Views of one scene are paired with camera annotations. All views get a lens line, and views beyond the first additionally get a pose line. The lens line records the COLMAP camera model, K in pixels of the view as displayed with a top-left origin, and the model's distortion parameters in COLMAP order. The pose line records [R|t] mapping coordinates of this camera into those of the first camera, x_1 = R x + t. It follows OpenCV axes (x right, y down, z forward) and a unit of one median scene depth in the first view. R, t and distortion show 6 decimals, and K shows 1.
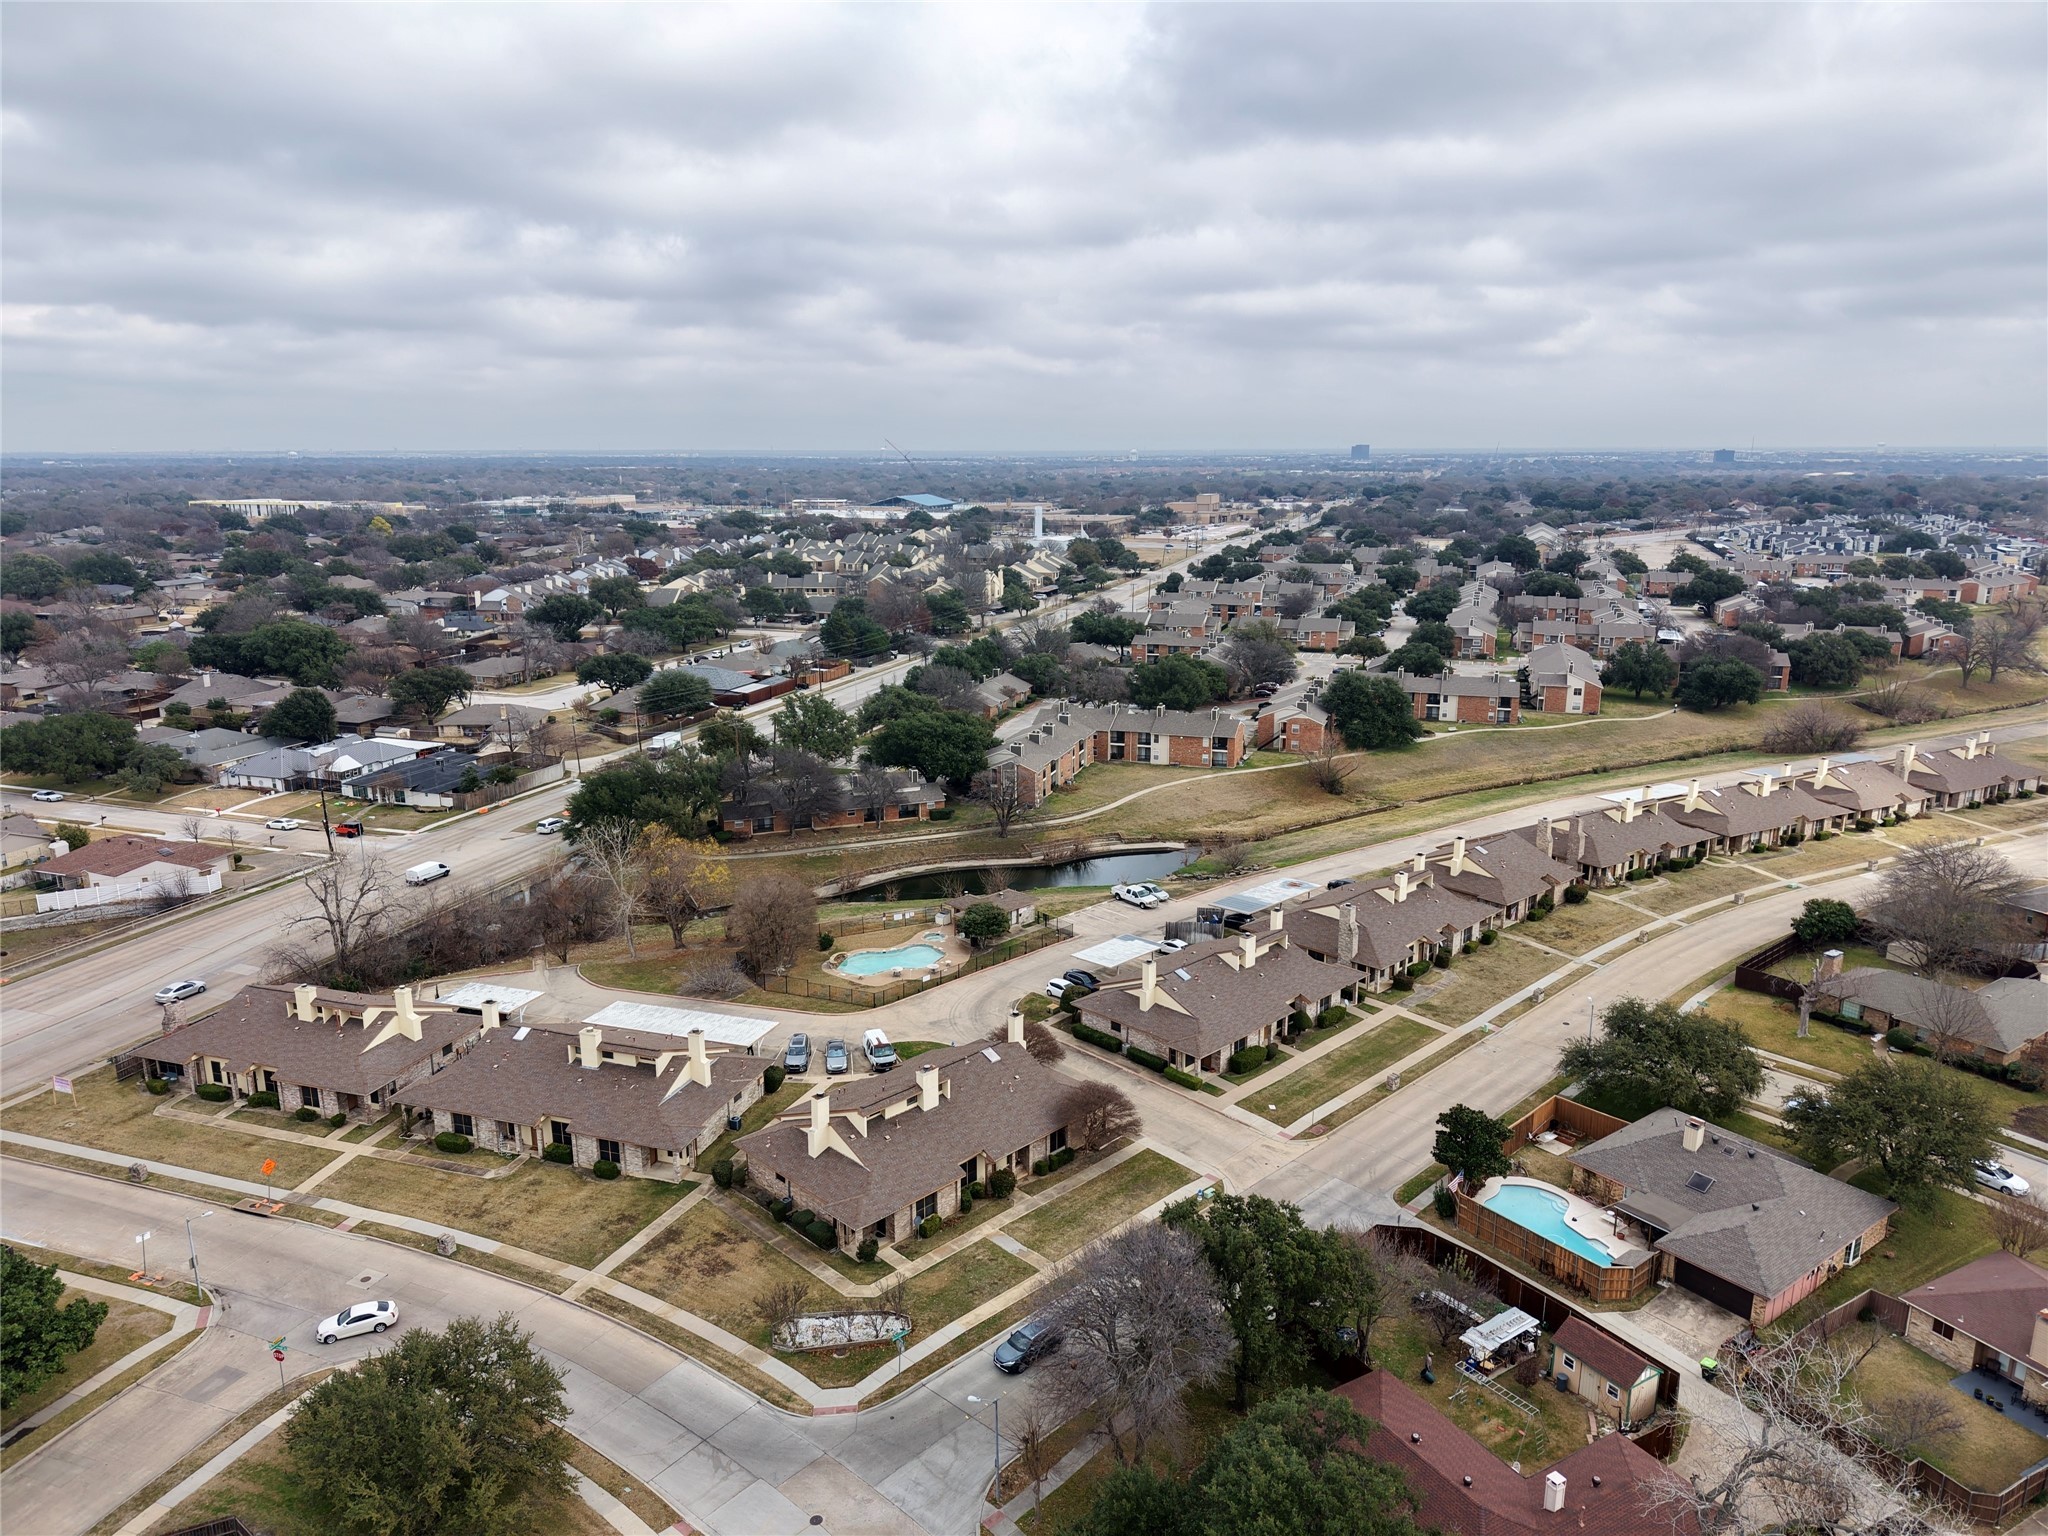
lens RADIAL K [[1350.8, 0, 1024.0], [0, 1350.8, 768.0], [0, 0, 1]] dist [0.145156, -0.001101]
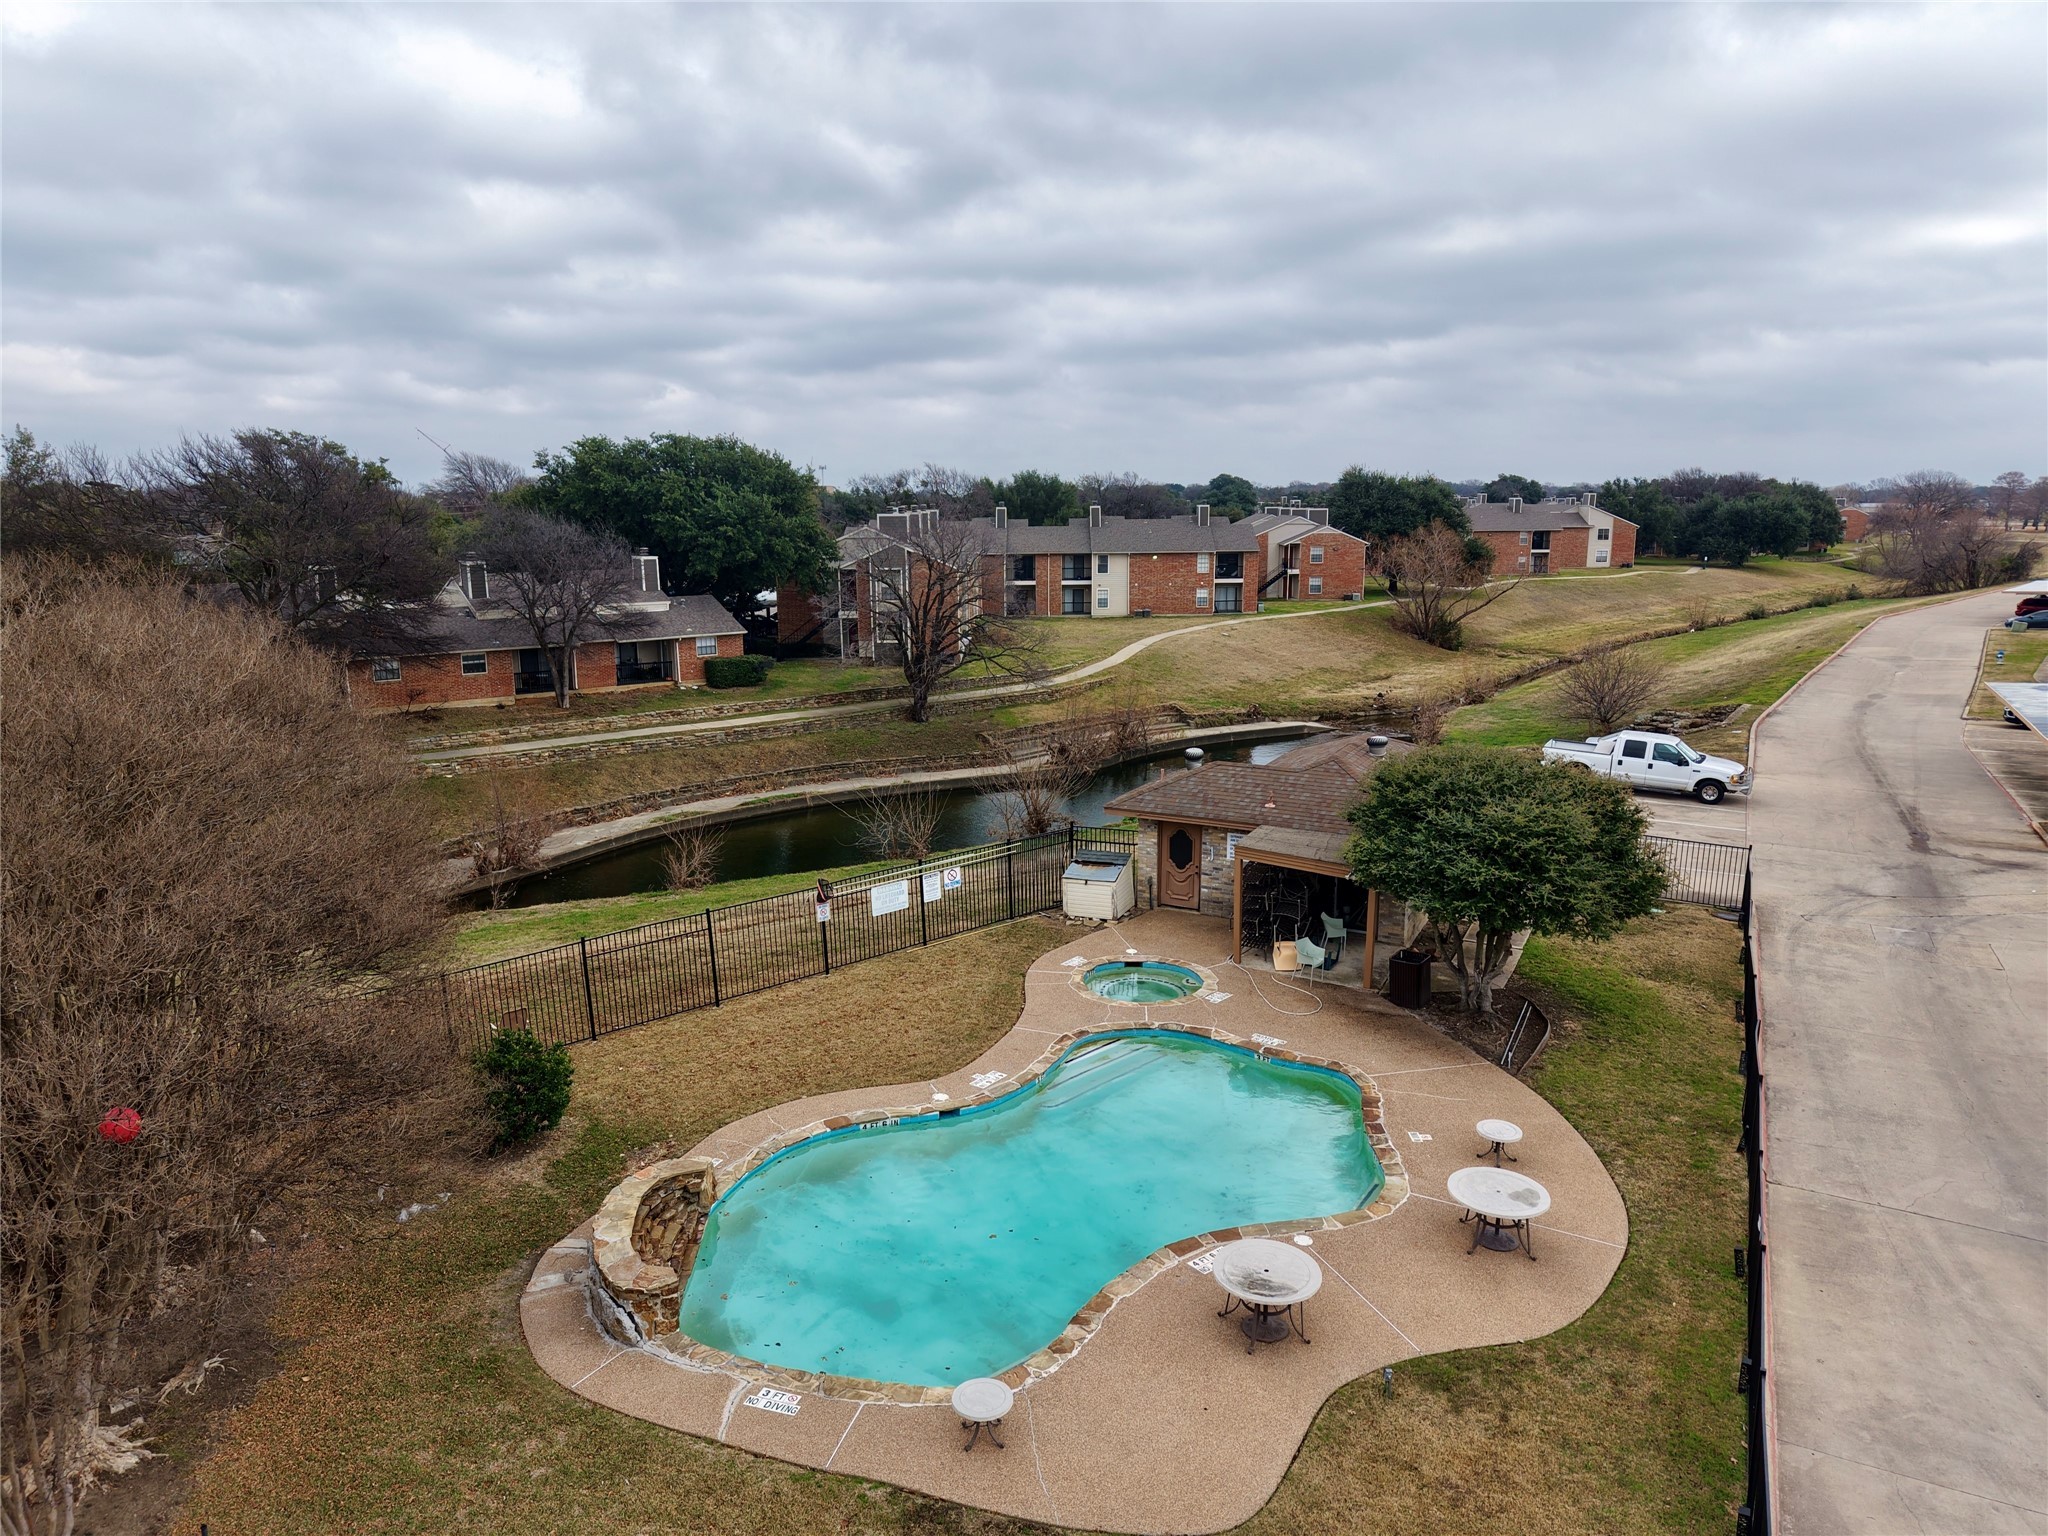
lens RADIAL K [[1369.9, 0, 1024.0], [0, 1369.9, 768.0], [0, 0, 1]] dist [0.020320, -0.016453]
pose [[0.950438, -0.061099, 0.304851, -0.104475], [0.073256, 0.996903, -0.028590, 0.078461], [-0.302160, 0.049505, 0.951971, 0.645805]]
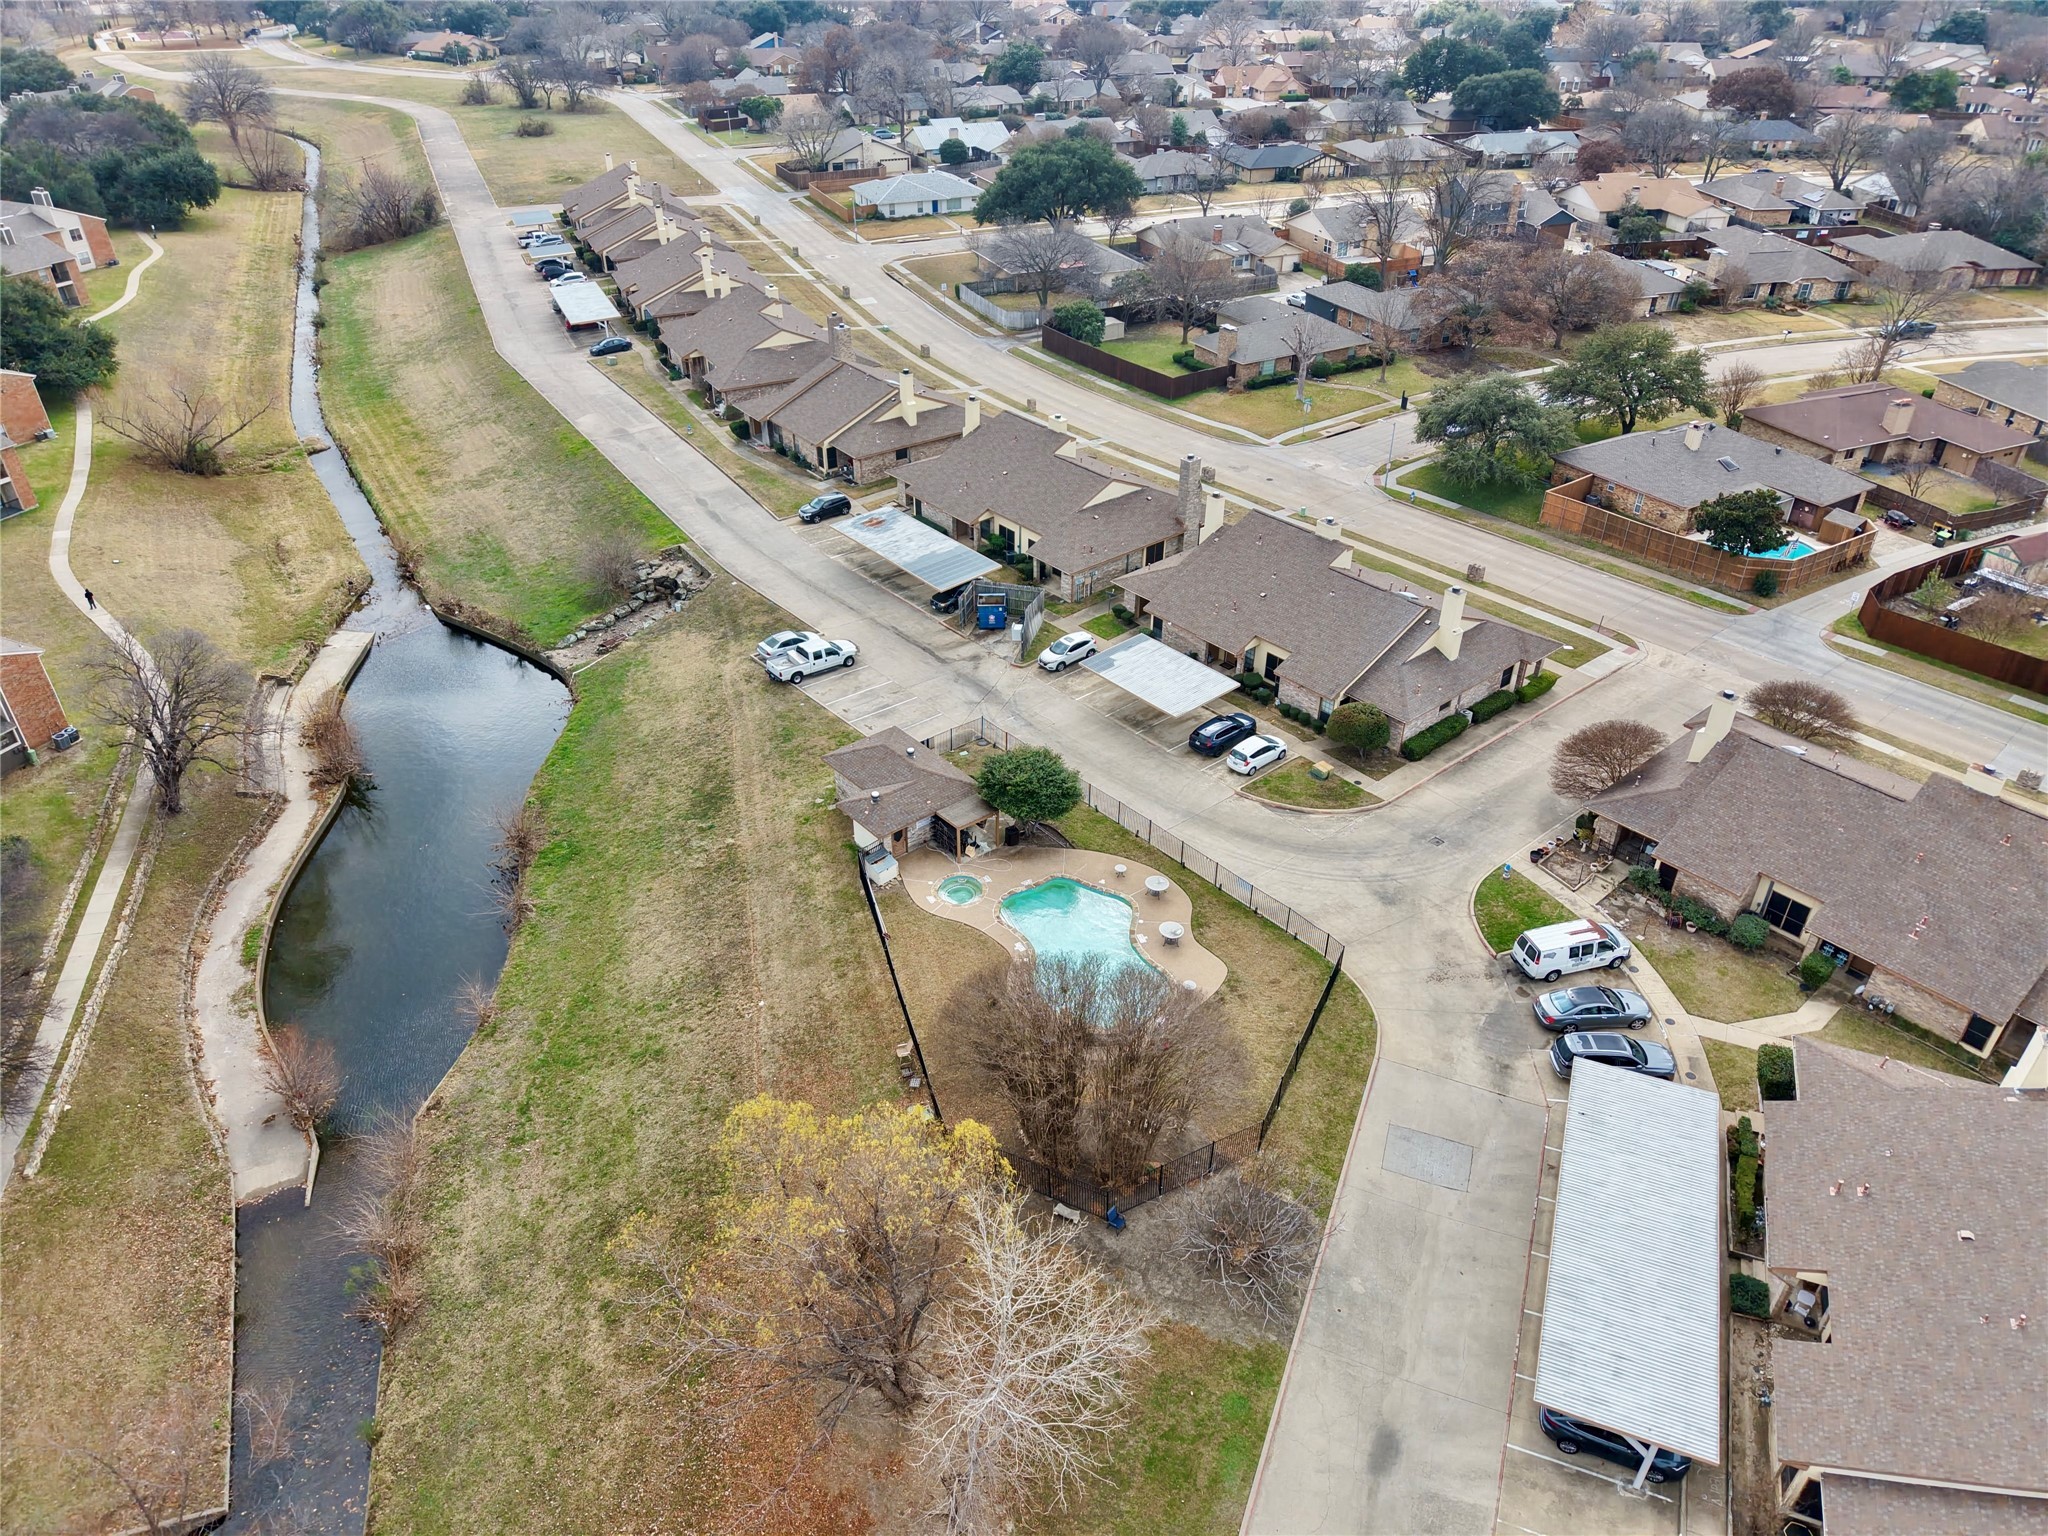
lens RADIAL K [[1378.7, 0, 1024.0], [0, 1378.7, 768.0], [0, 0, 1]] dist [0.094117, -0.131651]
pose [[0.072285, -0.545876, 0.834742, -0.347006], [0.226048, 0.824120, 0.519354, -0.122458], [-0.971431, 0.151150, 0.182965, 0.686467]]
